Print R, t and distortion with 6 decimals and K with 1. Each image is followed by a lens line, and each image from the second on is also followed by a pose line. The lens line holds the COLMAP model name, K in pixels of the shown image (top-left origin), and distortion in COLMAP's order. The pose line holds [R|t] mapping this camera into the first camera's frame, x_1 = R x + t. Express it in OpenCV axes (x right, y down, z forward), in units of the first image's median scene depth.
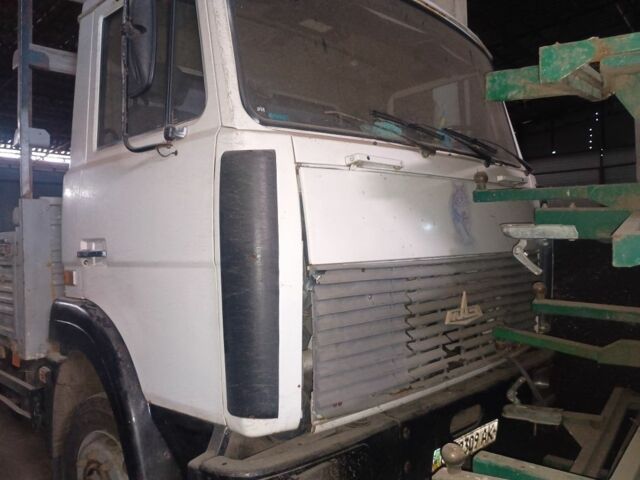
lens RADIAL K [[537.0, 0, 320.3], [0, 537.0, 241.6], [0, 0, 1]] dist [-0.021098, -0.012983]
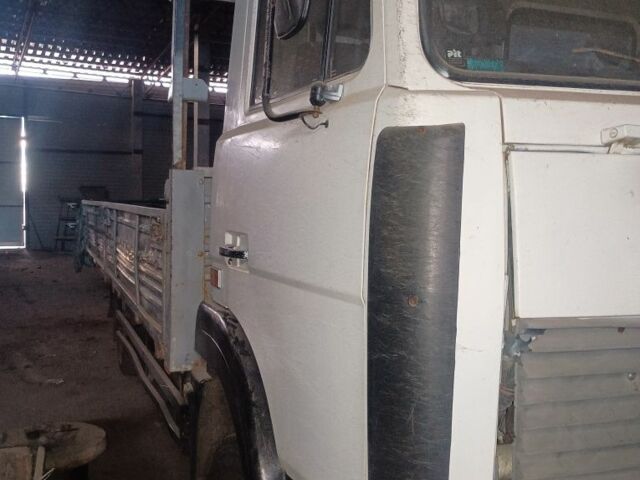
lens RADIAL K [[696.5, 0, 319.0], [0, 696.5, 238.0], [0, 0, 1]] dist [0.033542, 0.000000]
pose [[0.917772, 0.067304, -0.391364, 0.072256], [-0.046177, 0.996935, 0.063159, -0.078556], [0.394415, -0.039893, 0.918066, 0.192990]]
